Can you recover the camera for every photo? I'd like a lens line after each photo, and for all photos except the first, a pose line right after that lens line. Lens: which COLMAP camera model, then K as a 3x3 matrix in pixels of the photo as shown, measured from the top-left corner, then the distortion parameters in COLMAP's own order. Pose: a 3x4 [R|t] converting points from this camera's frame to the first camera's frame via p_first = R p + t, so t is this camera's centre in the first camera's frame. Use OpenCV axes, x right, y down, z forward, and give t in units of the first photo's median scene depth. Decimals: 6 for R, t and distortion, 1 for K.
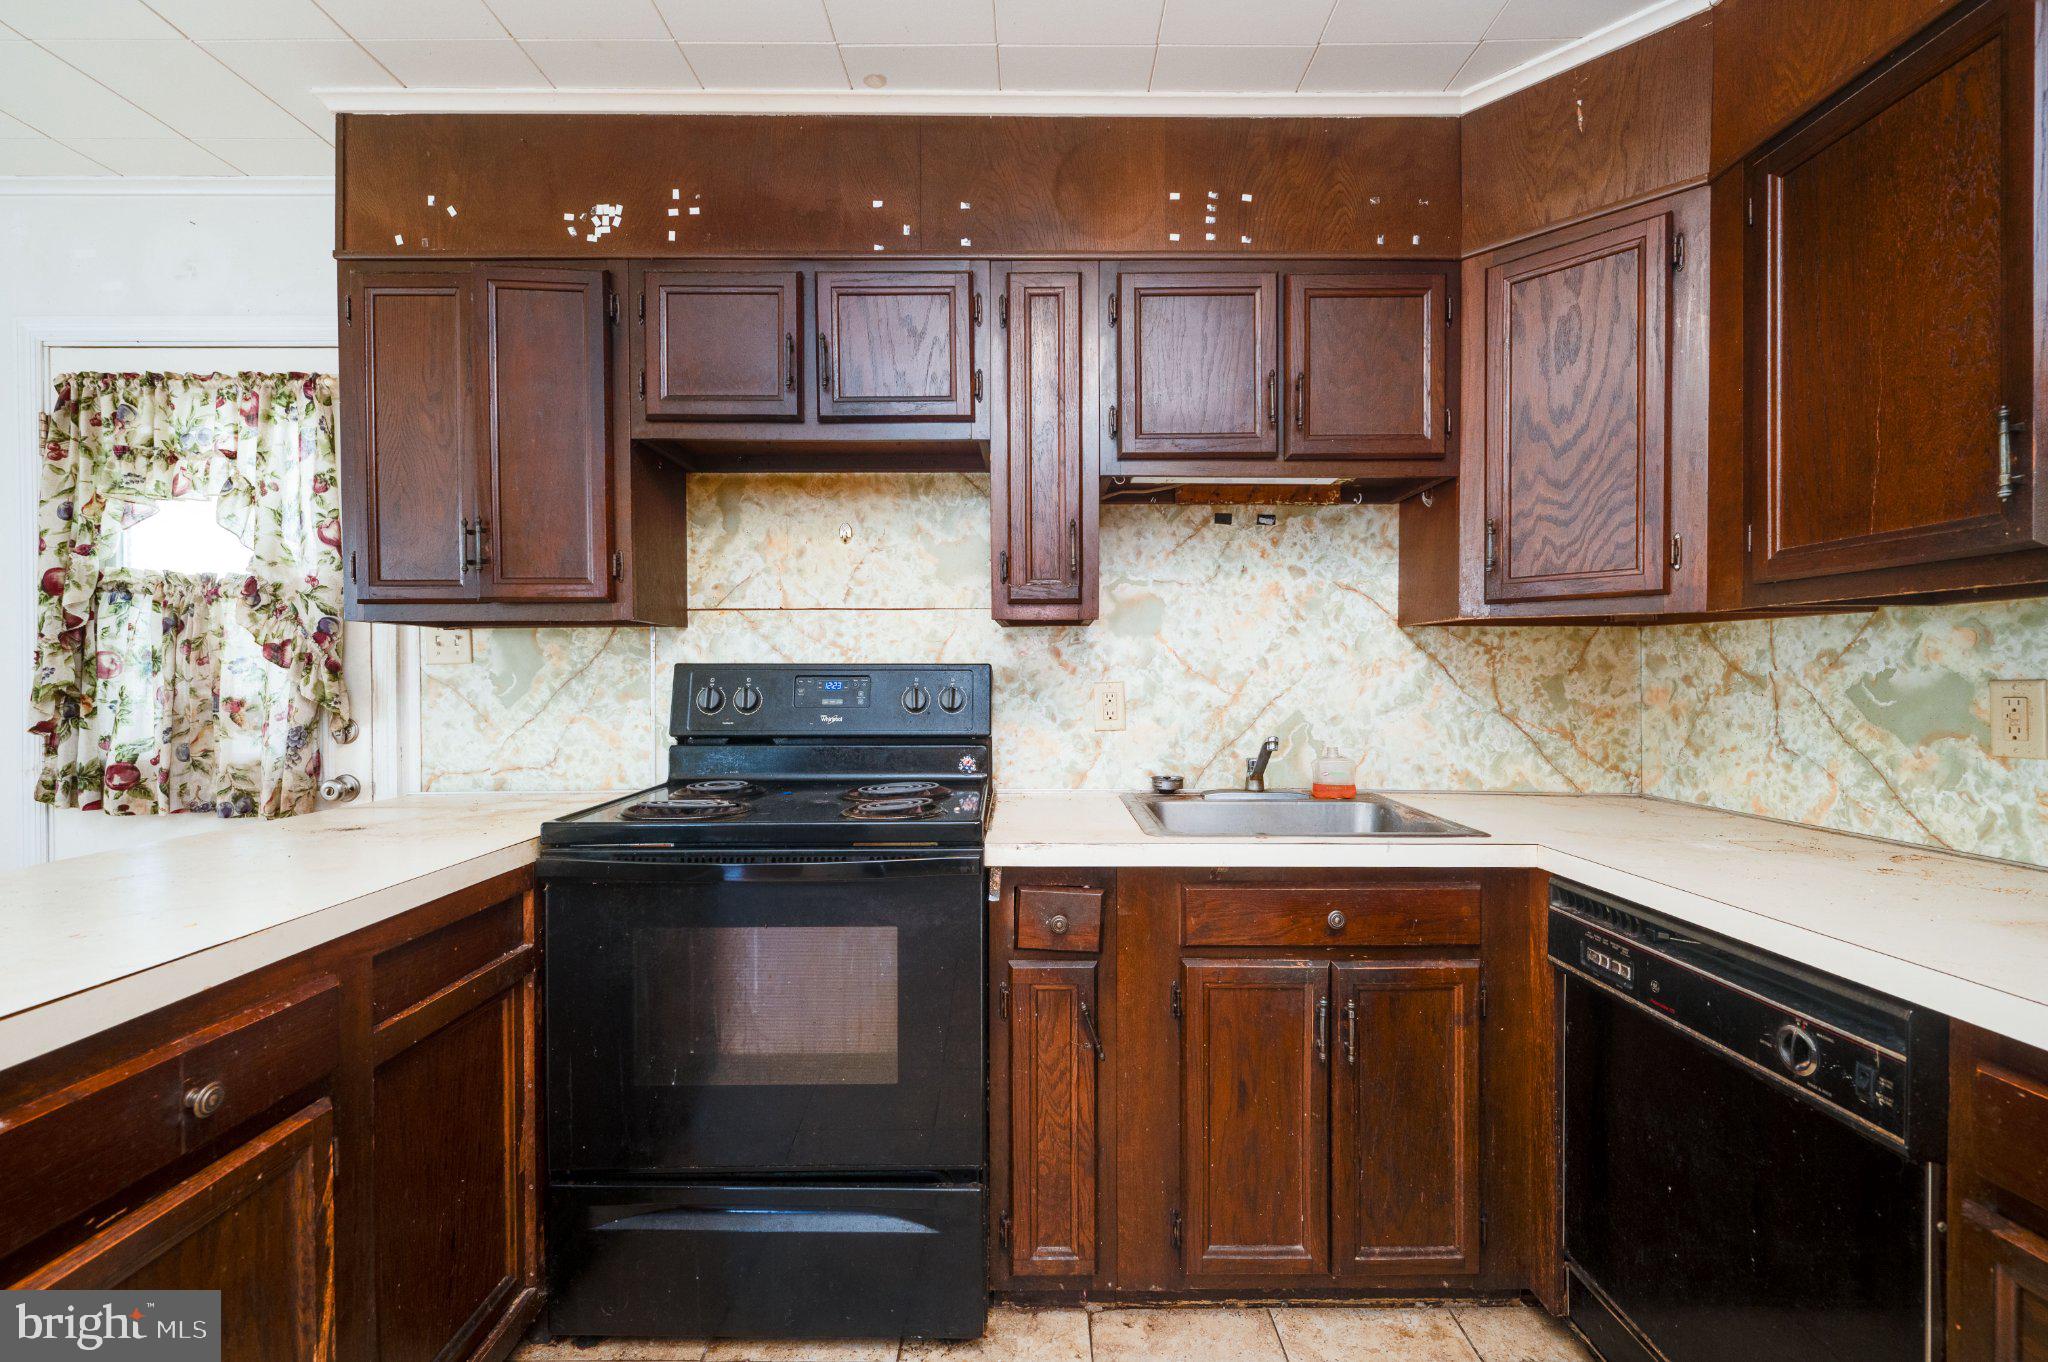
lens RADIAL K [[929.0, 0, 1019.6], [0, 929.0, 686.3], [0, 0, 1]] dist [-0.000097, 0.000084]
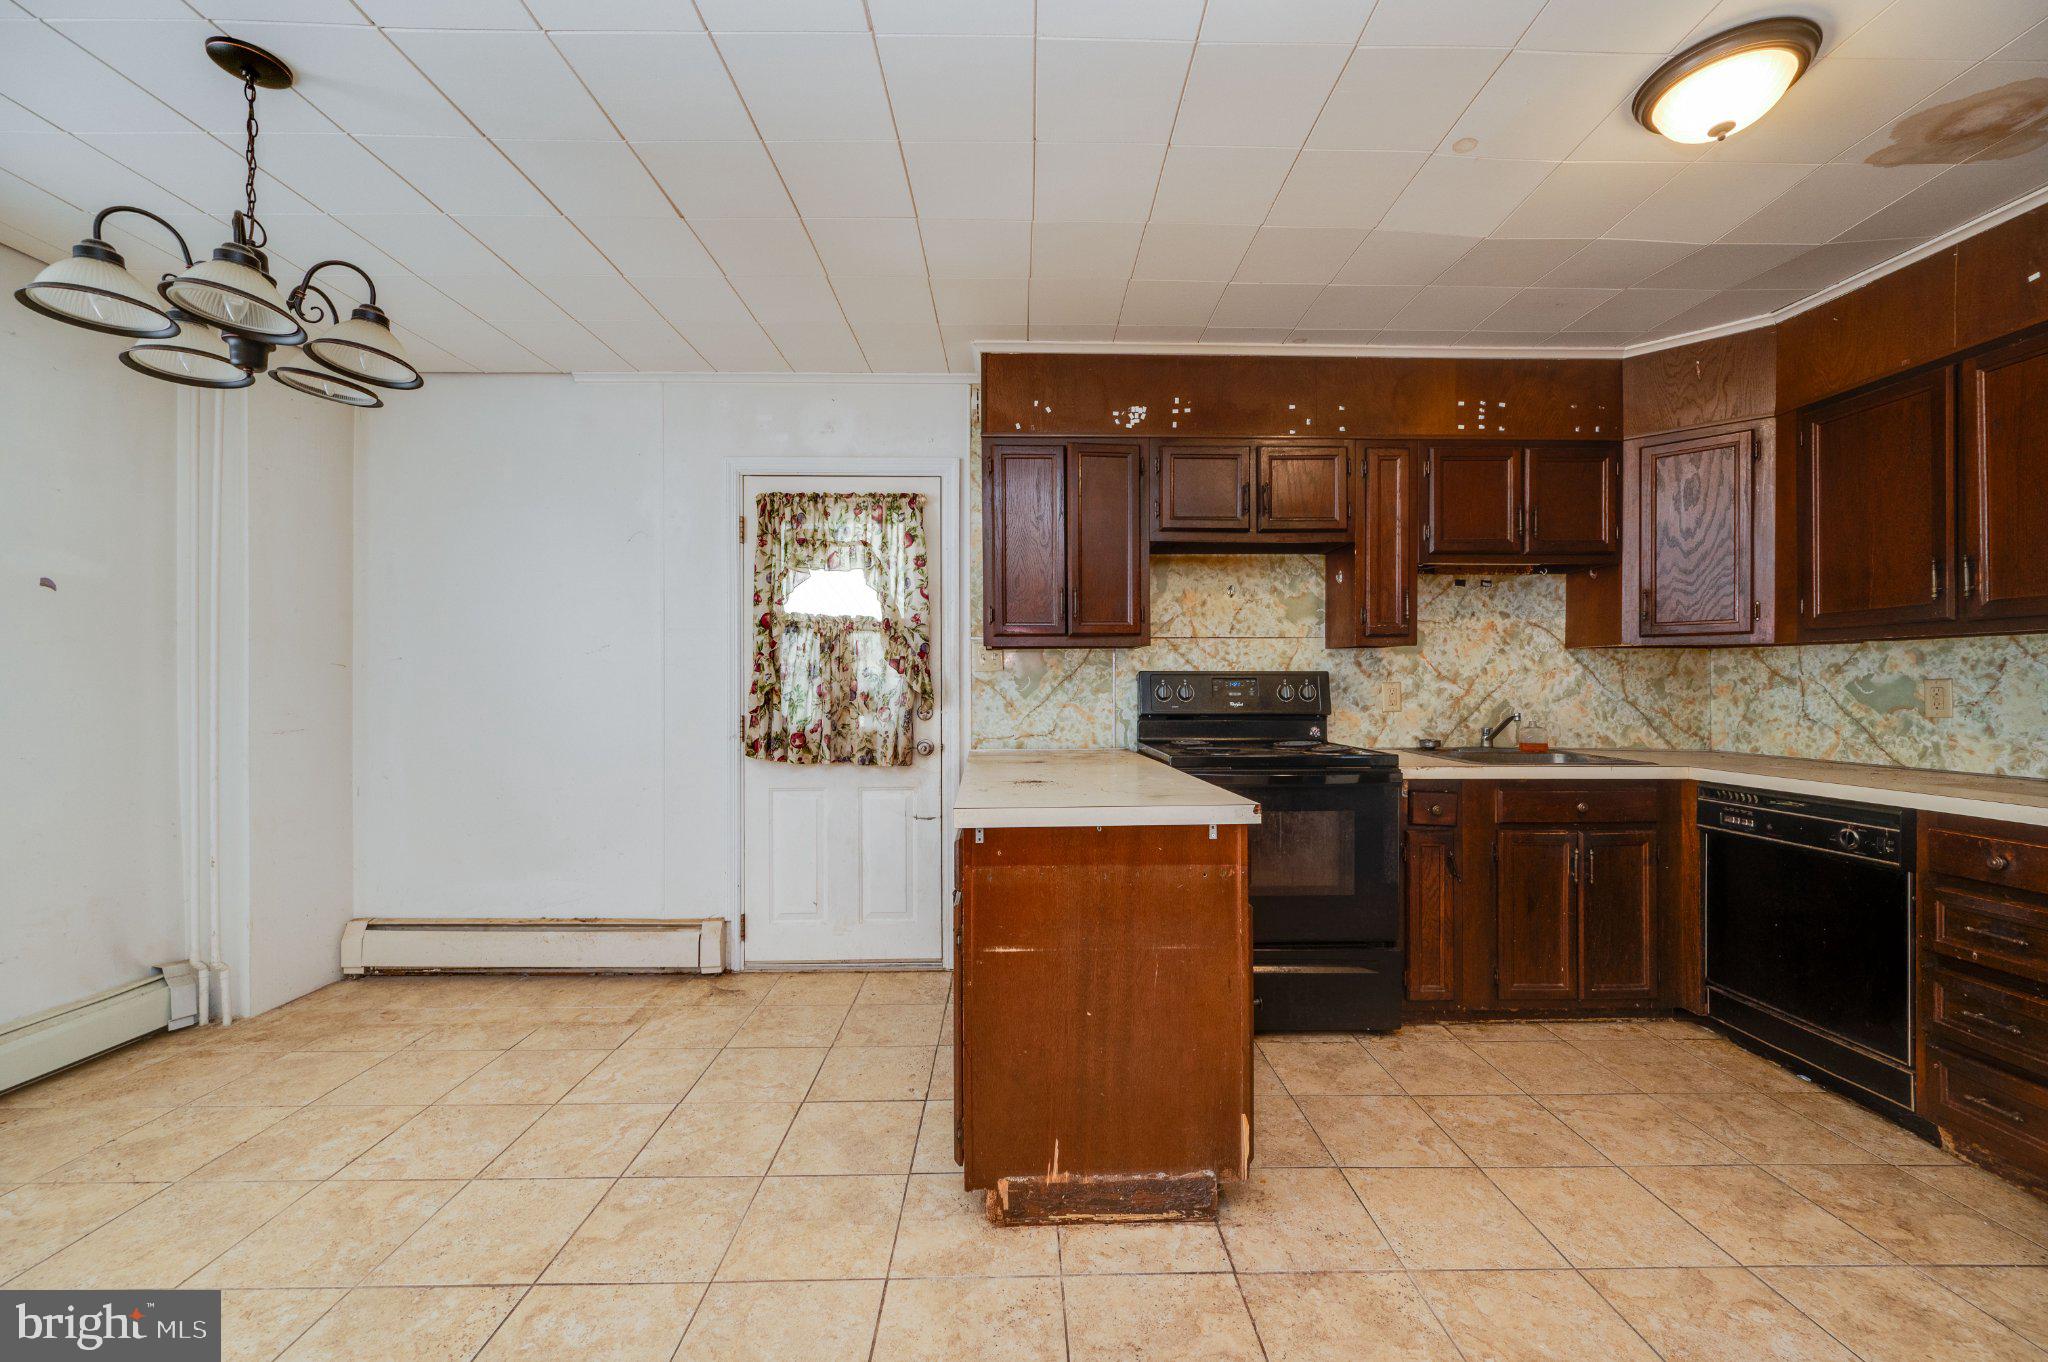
lens RADIAL K [[860.0, 0, 1031.4], [0, 860.0, 686.7], [0, 0, 1]] dist [-0.000753, -0.000519]
pose [[0.999823, -0.000363, 0.018797, -0.583932], [0.000480, 0.999981, -0.006212, 0.012754], [-0.018794, 0.006220, 0.999804, -0.519733]]
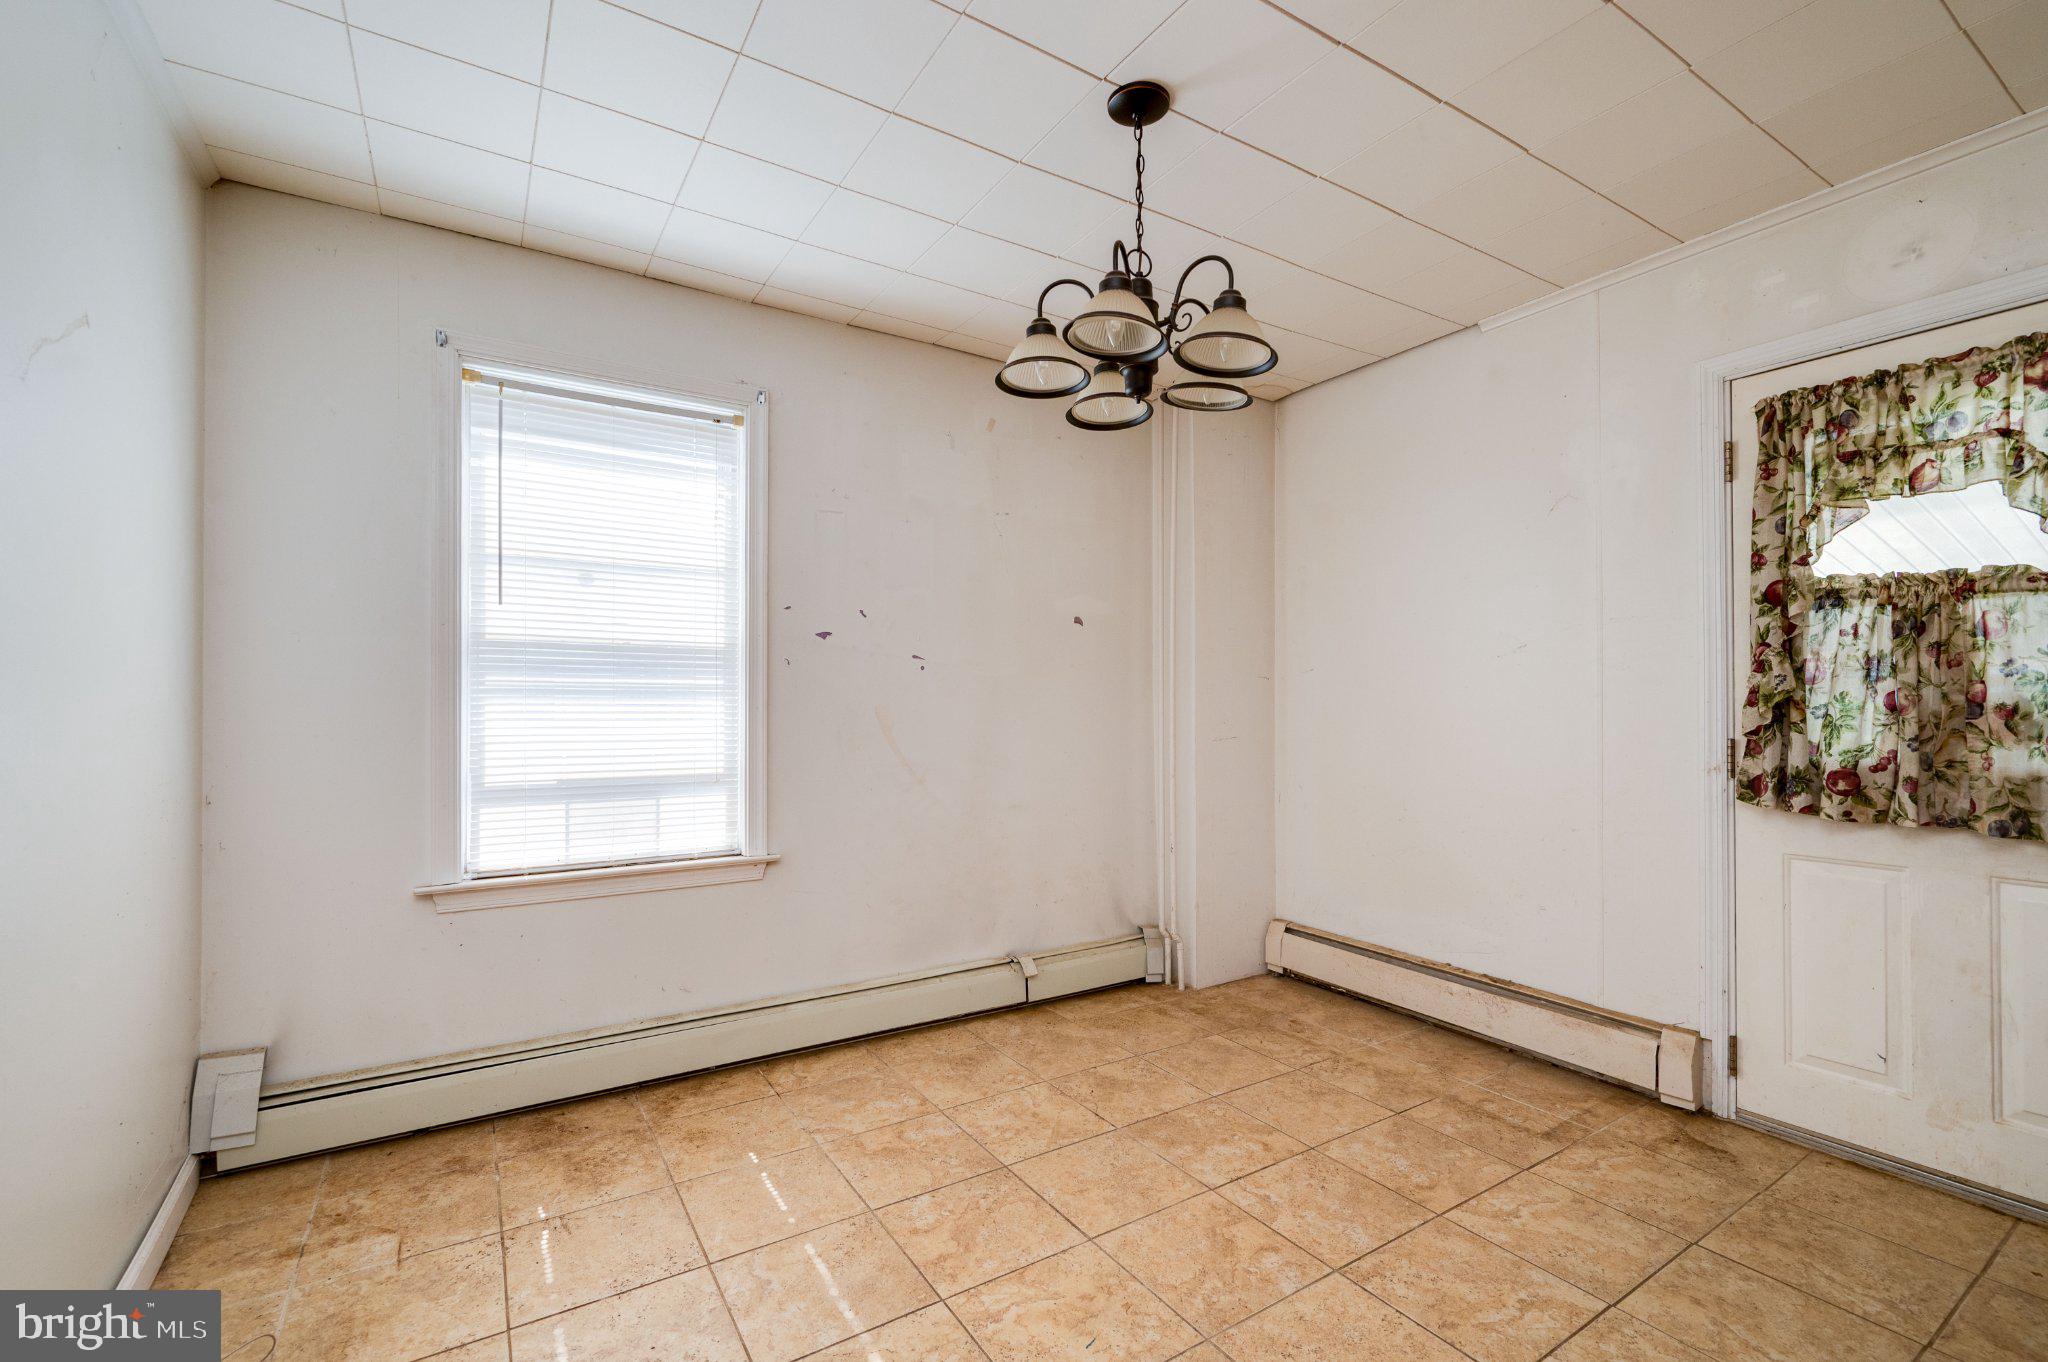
lens RADIAL K [[849.3, 0, 1017.2], [0, 849.3, 698.9], [0, 0, 1]] dist [-0.001189, -0.000103]
pose [[0.526216, -0.003589, -0.850343, -0.656645], [-0.001628, 0.999985, -0.005228, 0.013508], [0.850349, 0.004135, 0.526203, -0.237600]]
